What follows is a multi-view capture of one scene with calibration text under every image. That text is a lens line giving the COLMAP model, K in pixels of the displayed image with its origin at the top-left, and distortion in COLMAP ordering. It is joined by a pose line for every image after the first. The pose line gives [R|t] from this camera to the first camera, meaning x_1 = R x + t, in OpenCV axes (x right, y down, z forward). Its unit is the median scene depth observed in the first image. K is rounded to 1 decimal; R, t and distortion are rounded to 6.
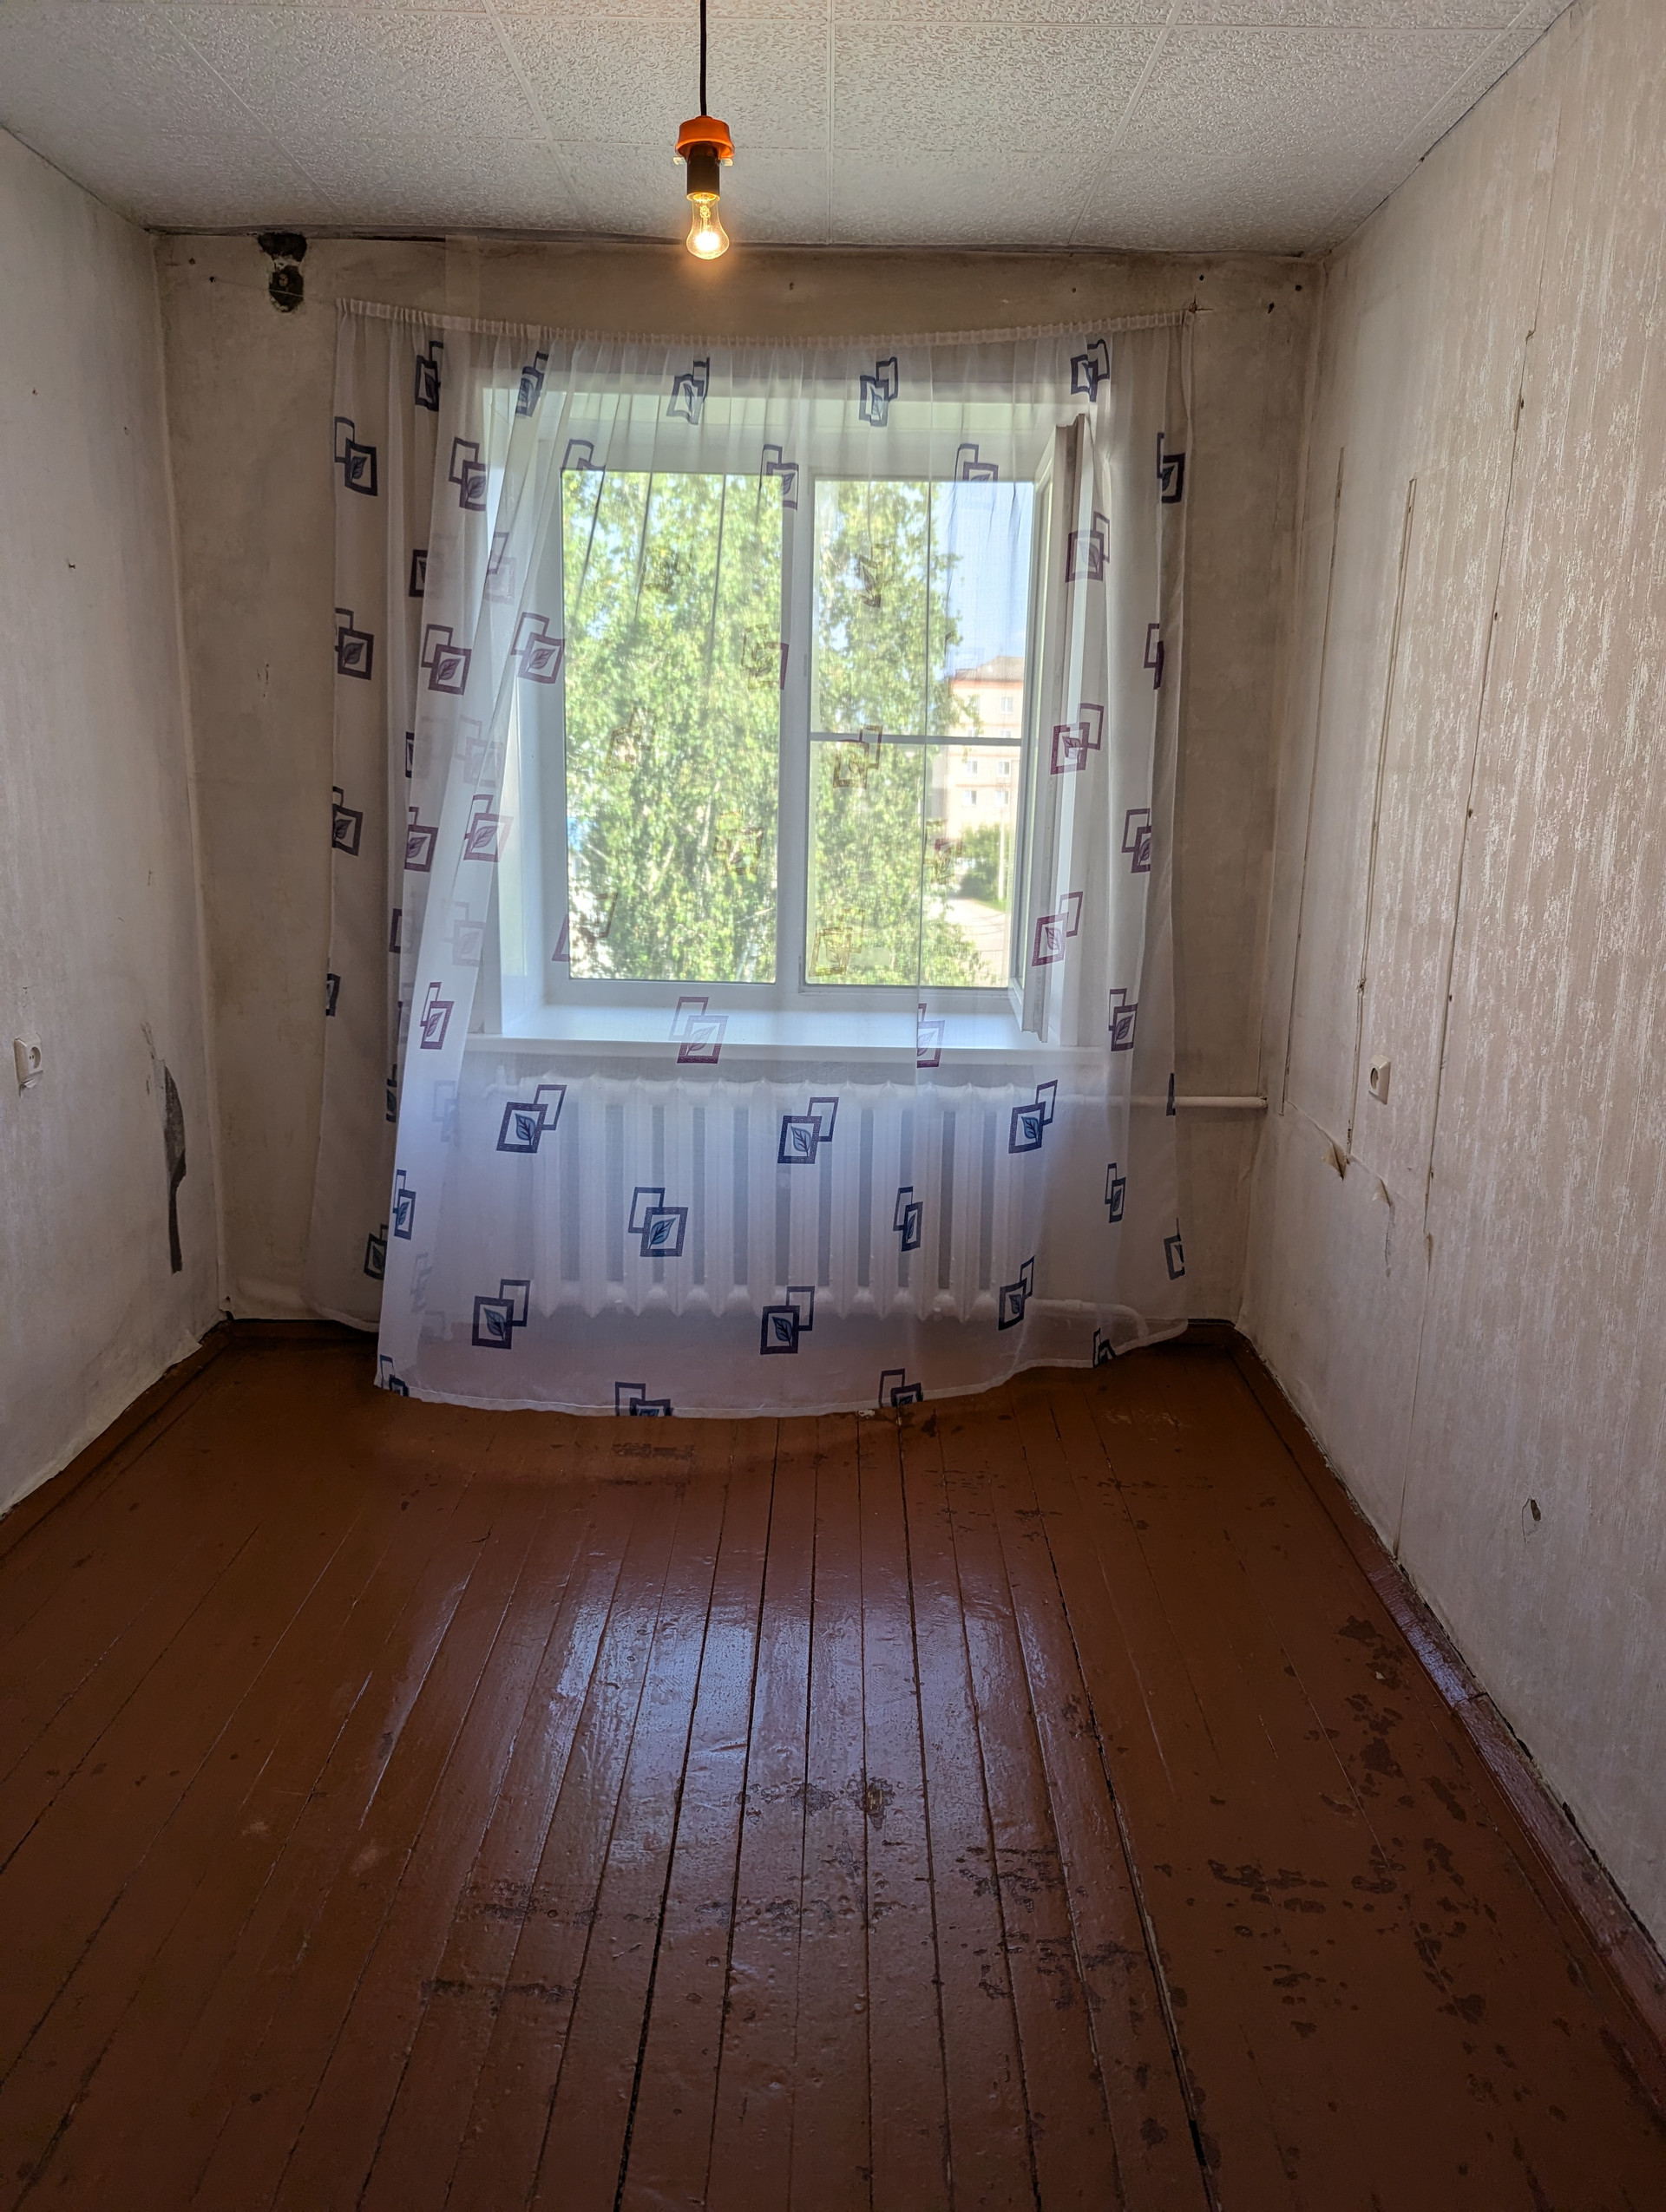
lens RADIAL K [[1619.8, 0, 833.8], [0, 1619.8, 1111.8], [0, 0, 1]] dist [0.072023, -0.077234]
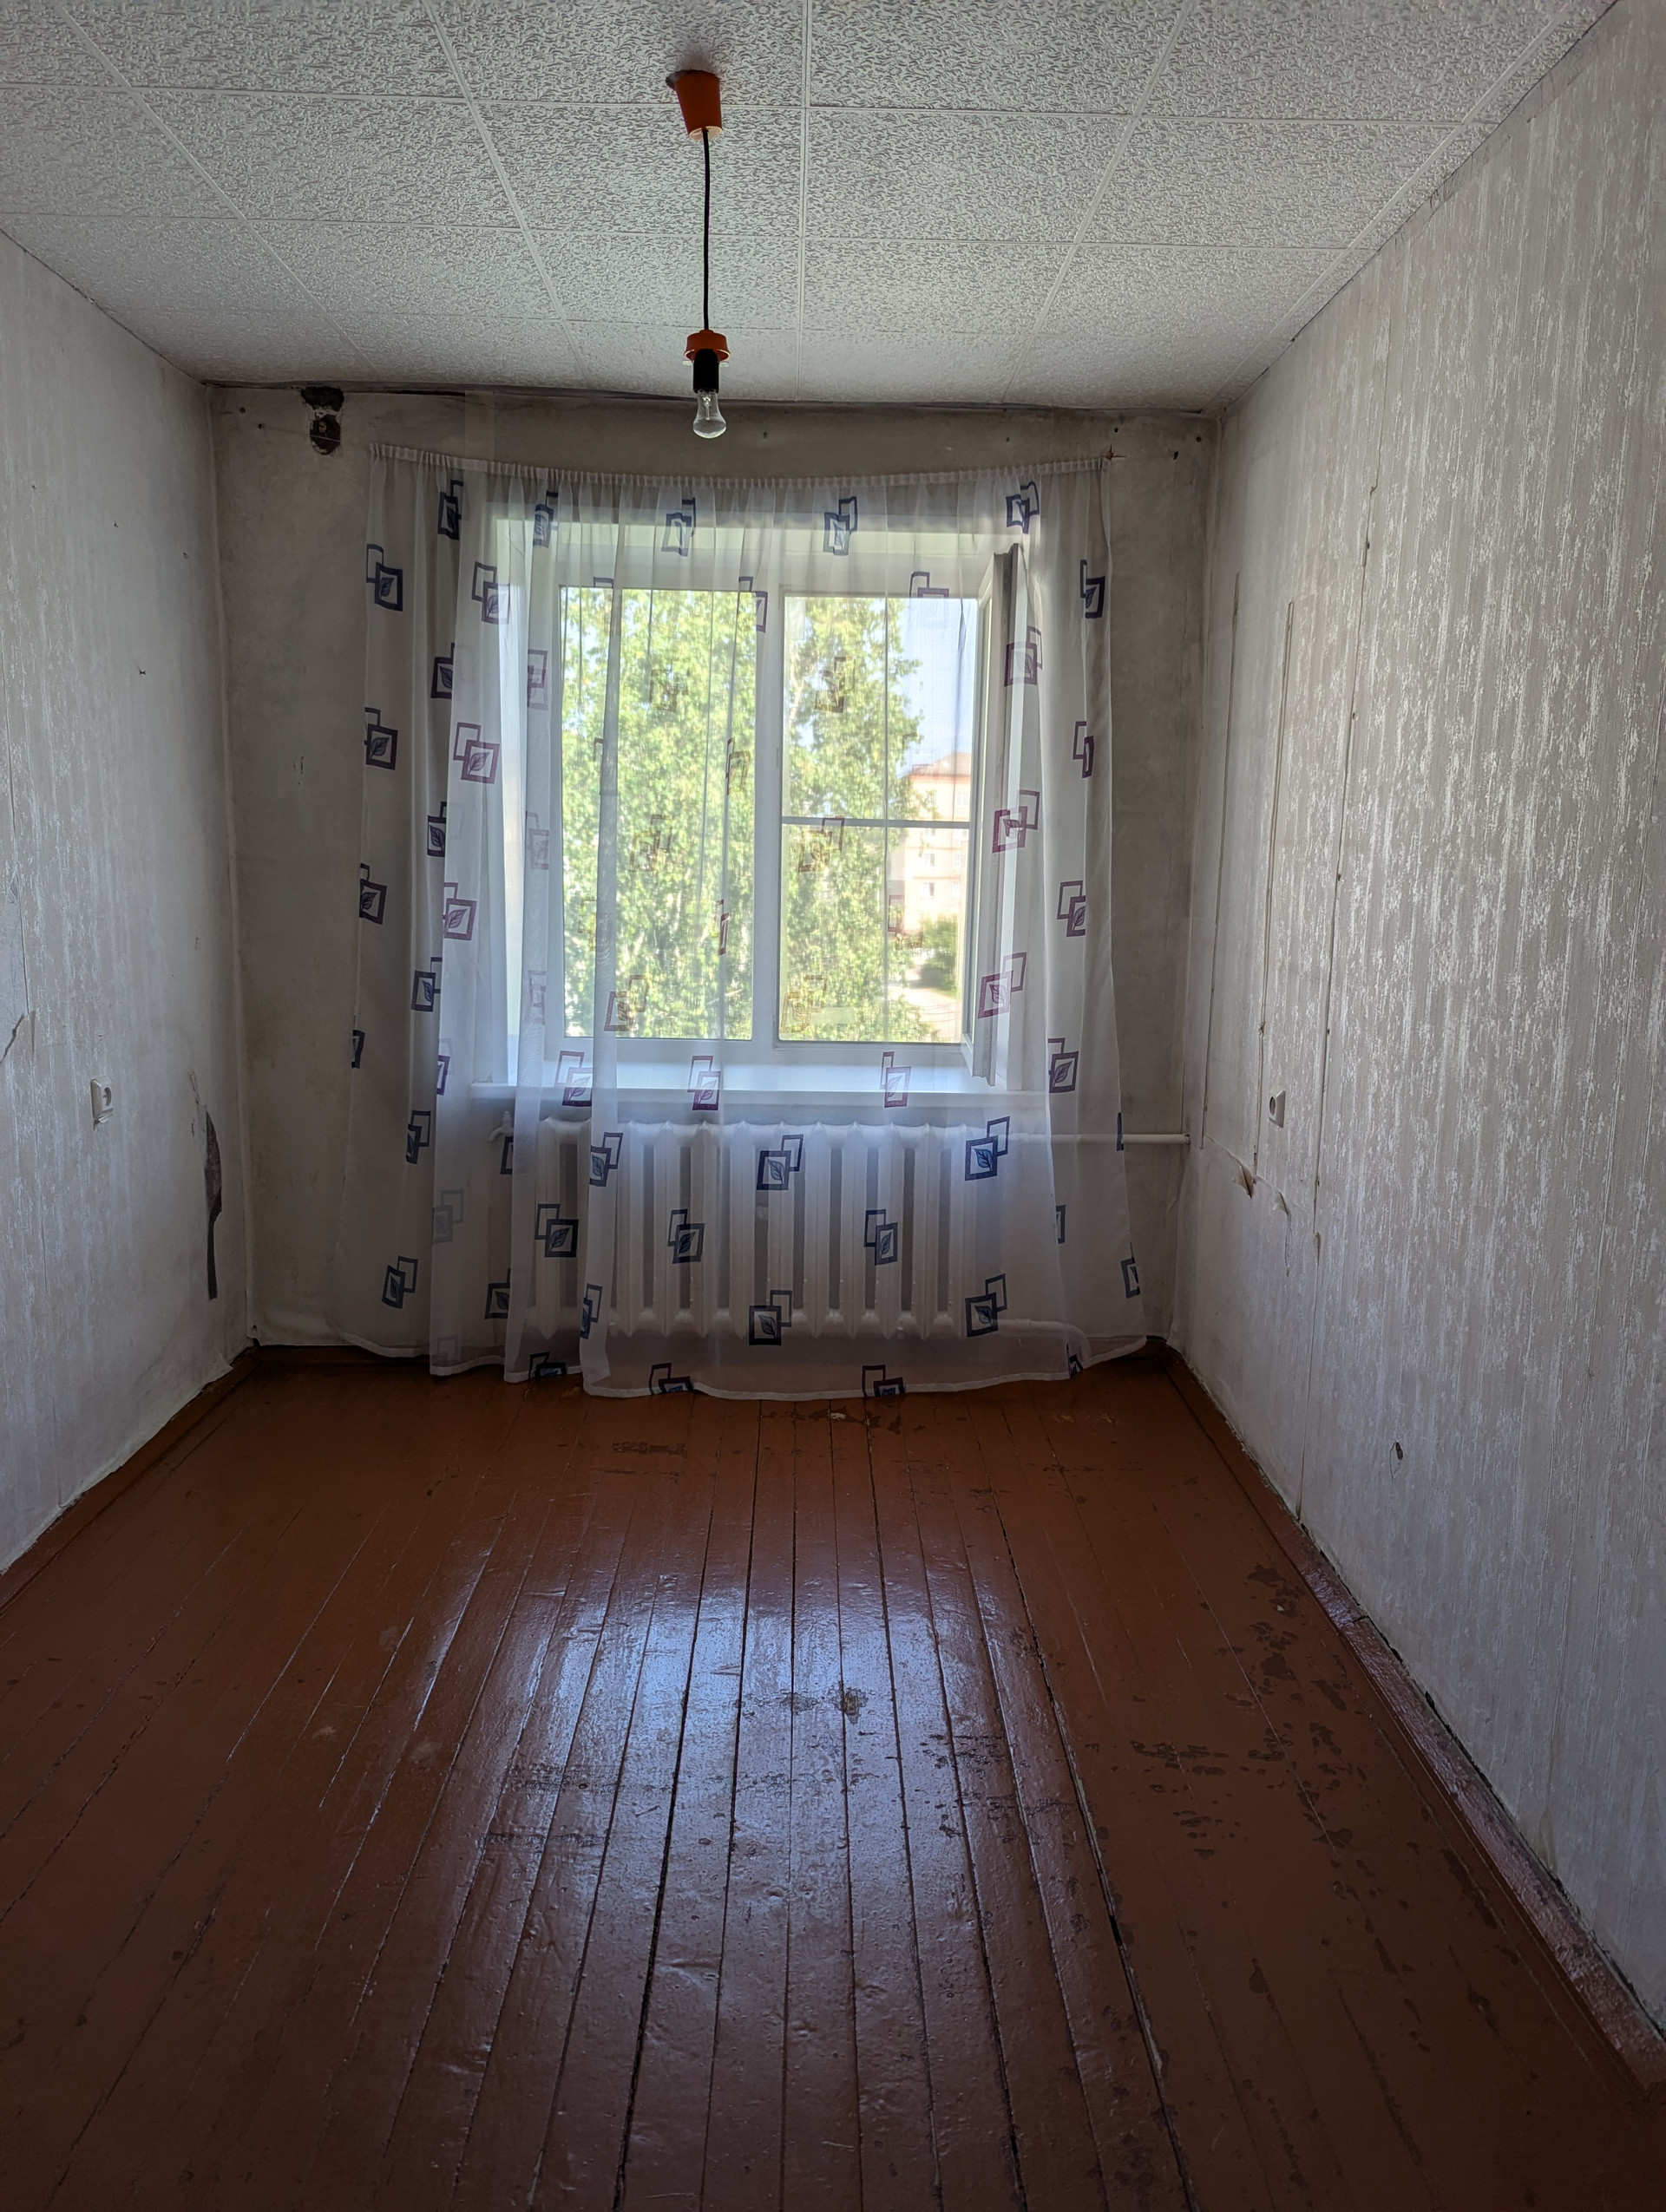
lens RADIAL K [[1619.8, 0, 833.8], [0, 1619.8, 1111.8], [0, 0, 1]] dist [0.072023, -0.077234]
pose [[0.999685, -0.006523, 0.024251, -0.010842], [0.007829, 0.998502, -0.054150, 0.047801], [-0.023861, 0.054323, 0.998238, -0.164578]]
